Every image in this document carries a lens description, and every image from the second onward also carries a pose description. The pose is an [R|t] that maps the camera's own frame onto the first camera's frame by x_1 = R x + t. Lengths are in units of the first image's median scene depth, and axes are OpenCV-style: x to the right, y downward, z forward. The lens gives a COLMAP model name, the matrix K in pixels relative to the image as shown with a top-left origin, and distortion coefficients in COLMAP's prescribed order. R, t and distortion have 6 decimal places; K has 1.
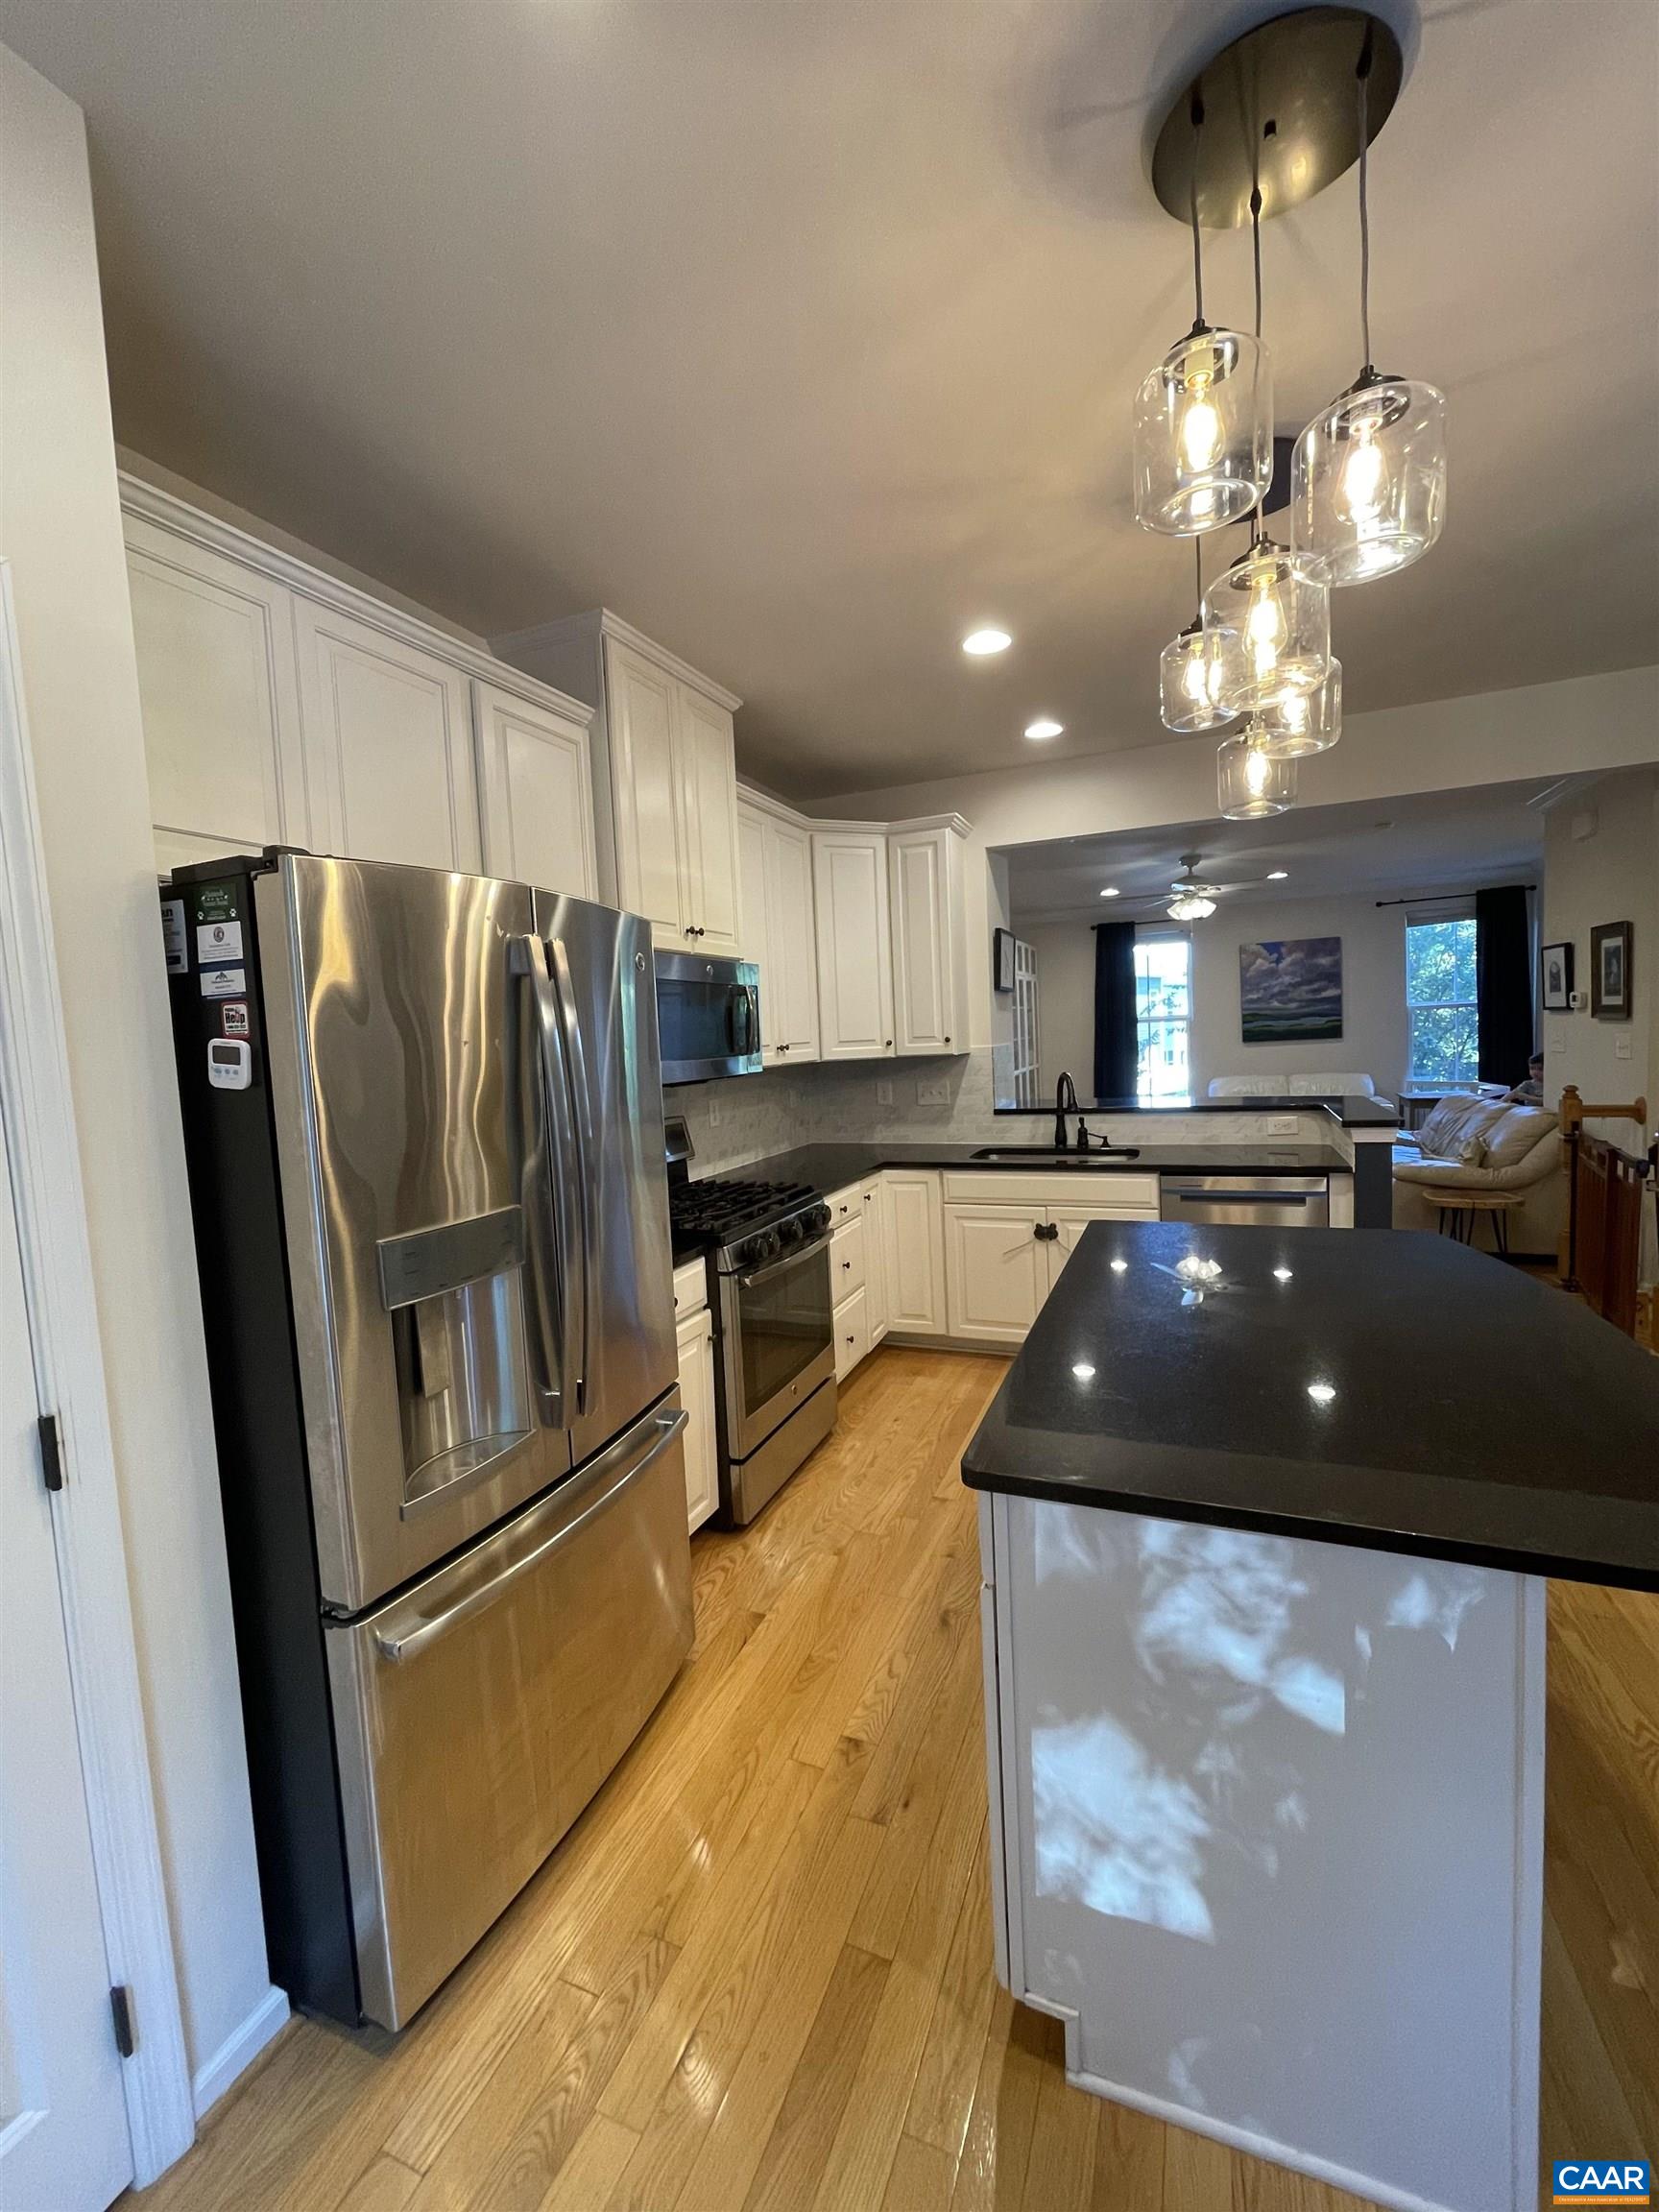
lens RADIAL K [[897.4, 0, 834.5], [0, 897.4, 1101.1], [0, 0, 1]] dist [-0.002501, -0.000512]
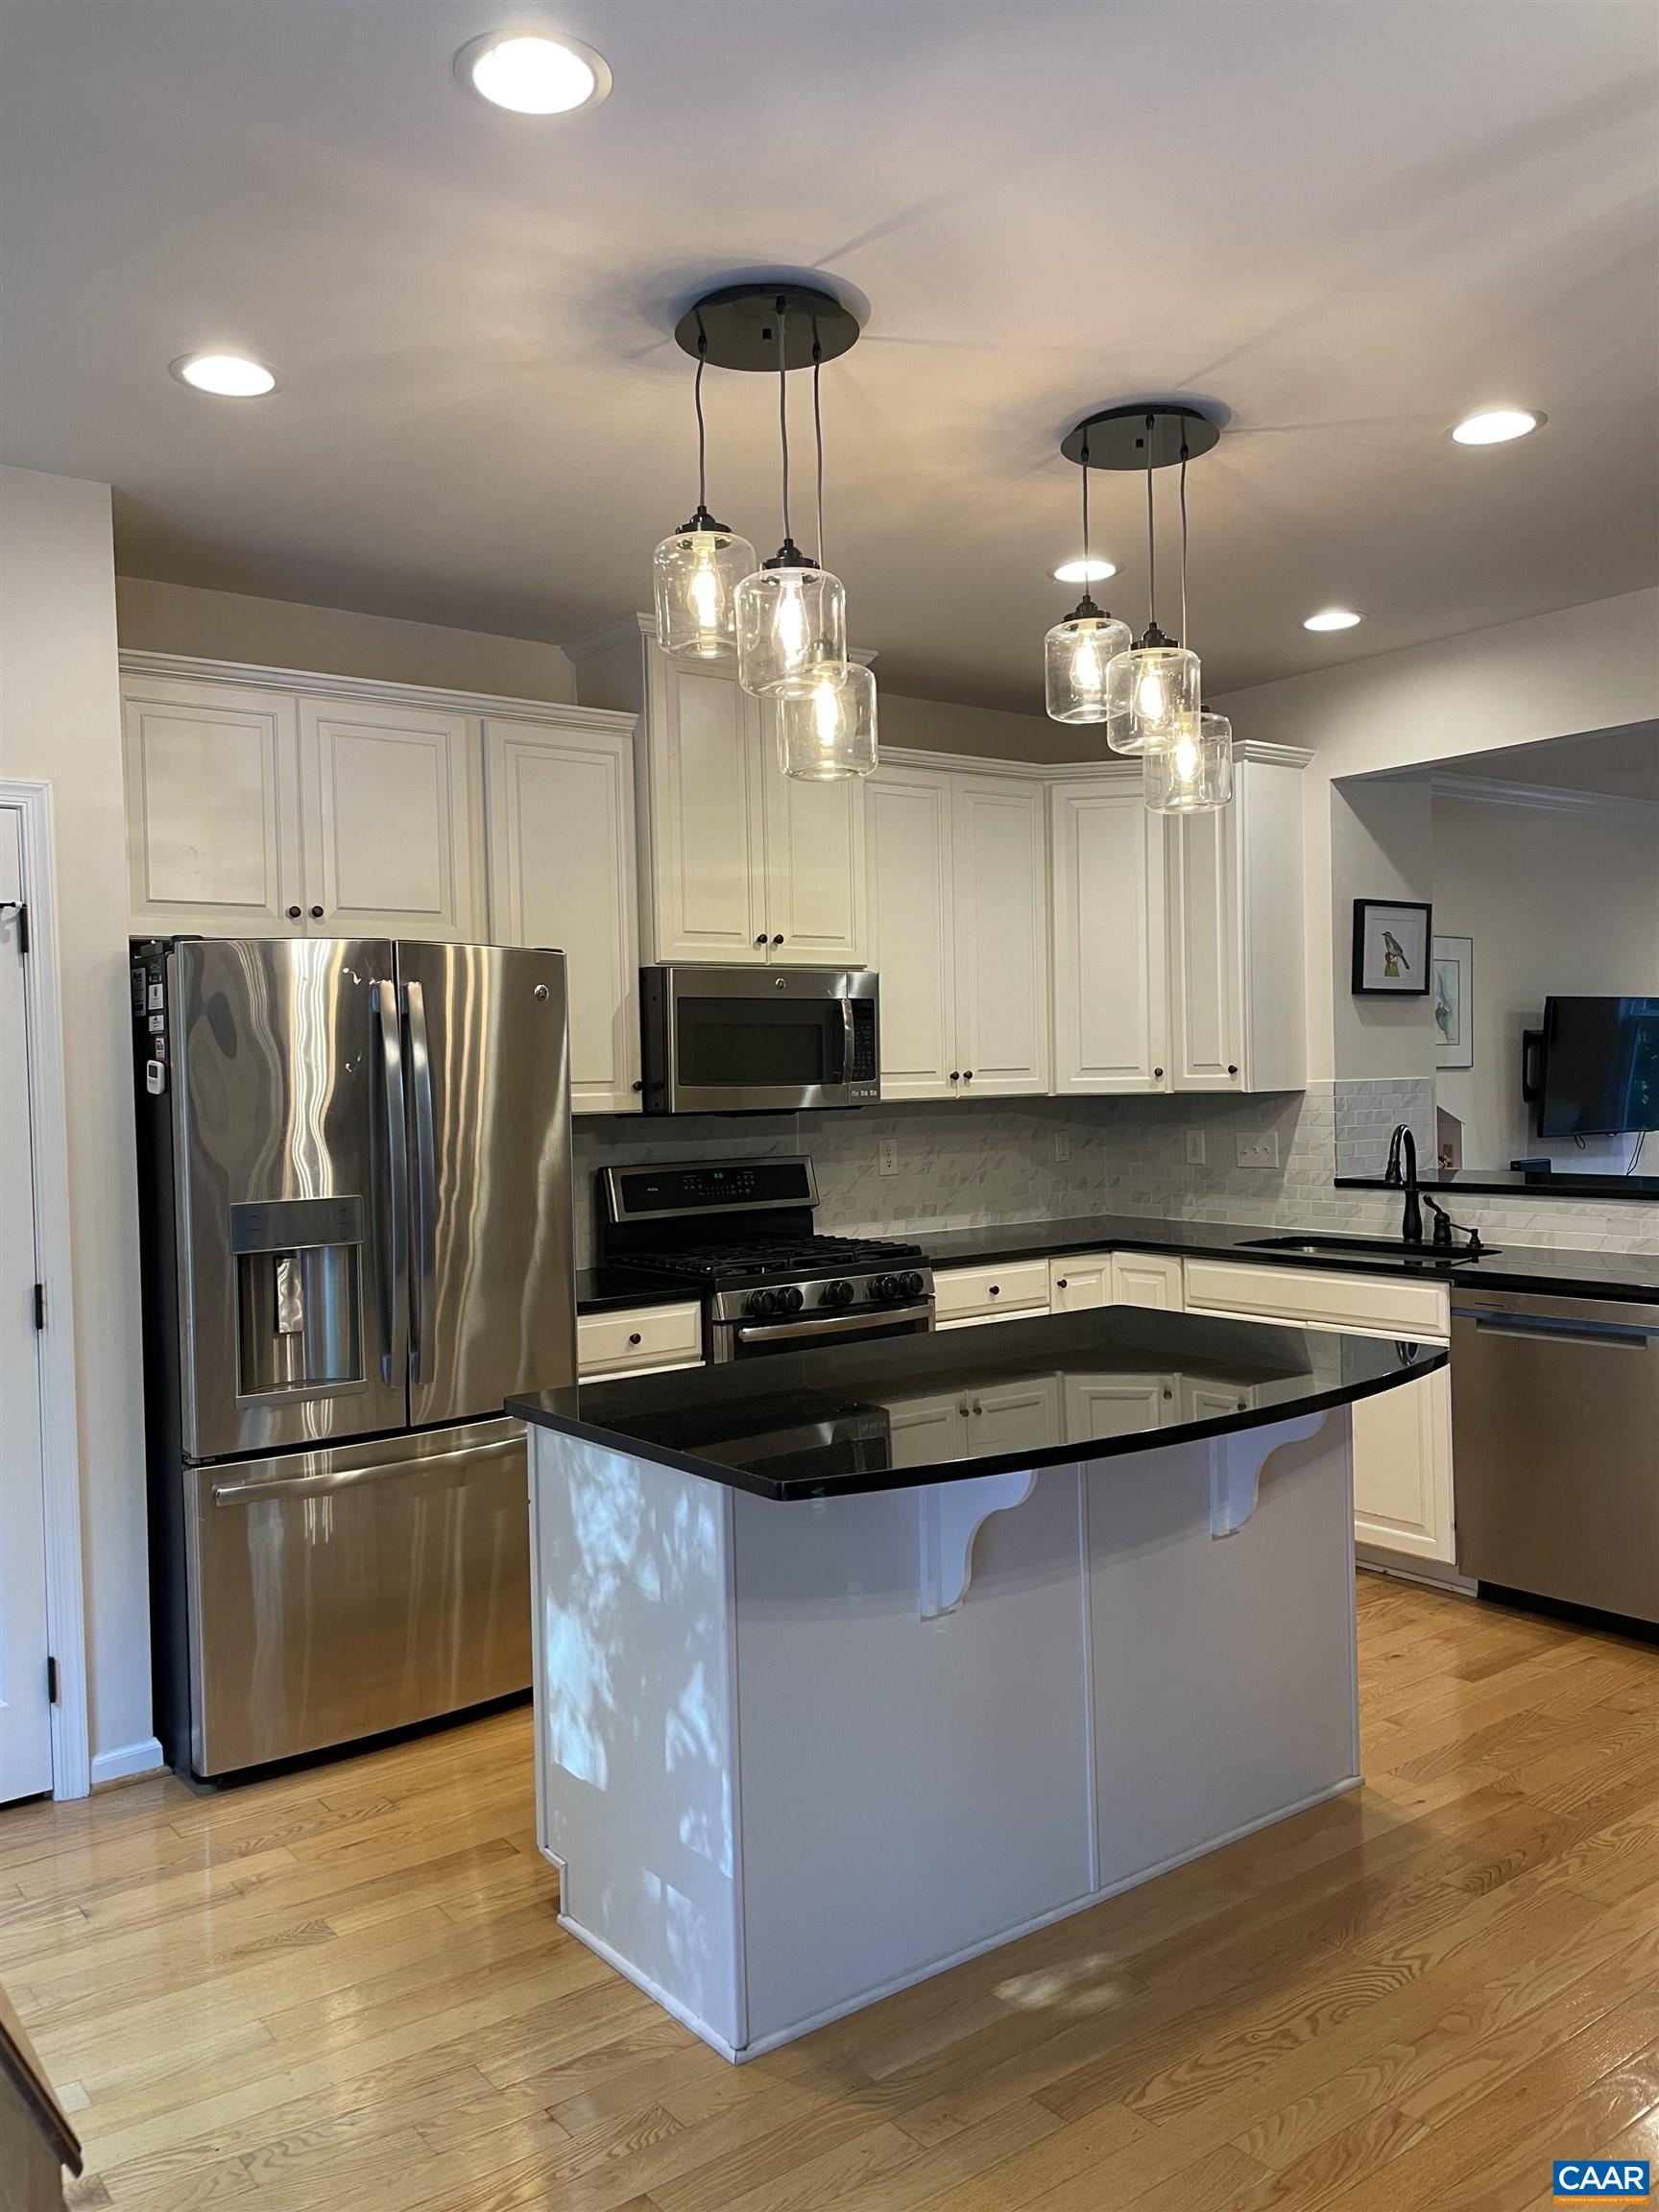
lens RADIAL K [[1676.8, 0, 829.5], [0, 1676.8, 1106.0], [0, 0, 1]] dist [0.092289, -0.131276]
pose [[0.862358, 0.036735, -0.504965, 0.512302], [-0.054169, 0.998334, -0.019880, 0.000819], [0.503393, 0.044497, 0.862911, -0.260840]]
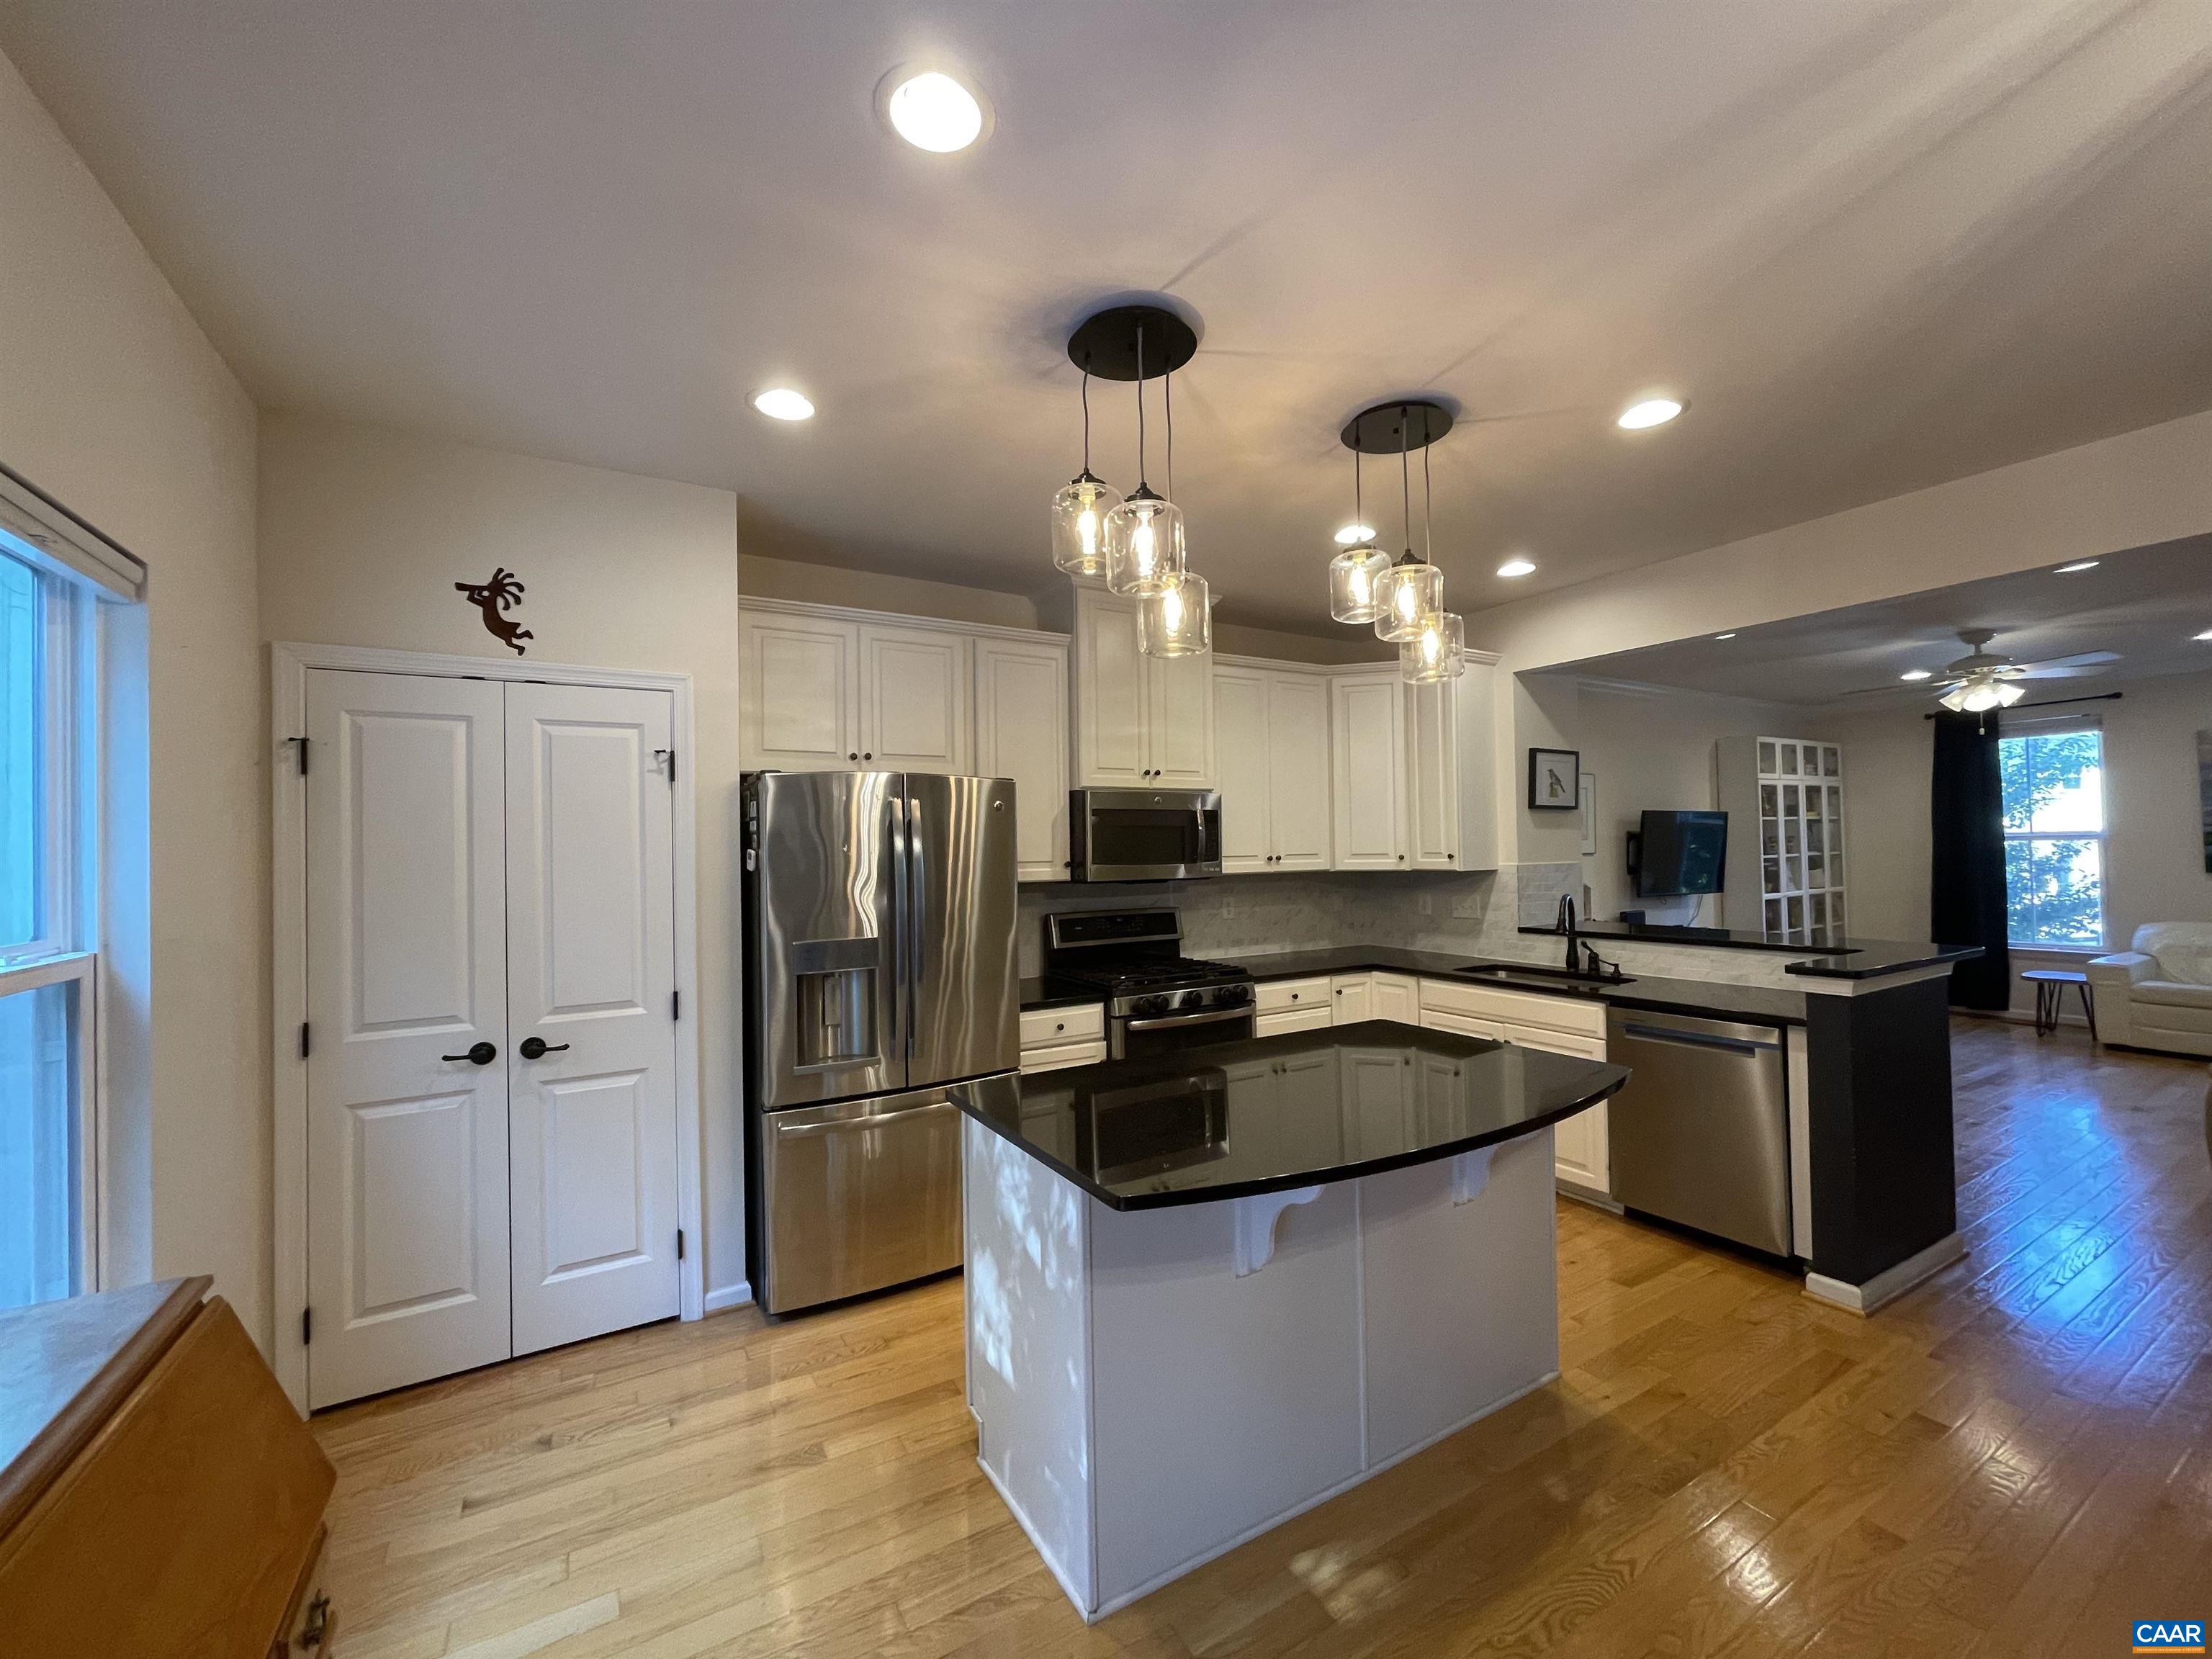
lens RADIAL K [[897.4, 0, 1099.9], [0, 897.4, 834.4], [0, 0, 1]] dist [-0.002501, -0.000512]
pose [[0.796616, 0.024371, -0.603994, 0.439464], [-0.066298, 0.996682, -0.047225, -0.016898], [0.600839, 0.077664, 0.795589, -0.100922]]
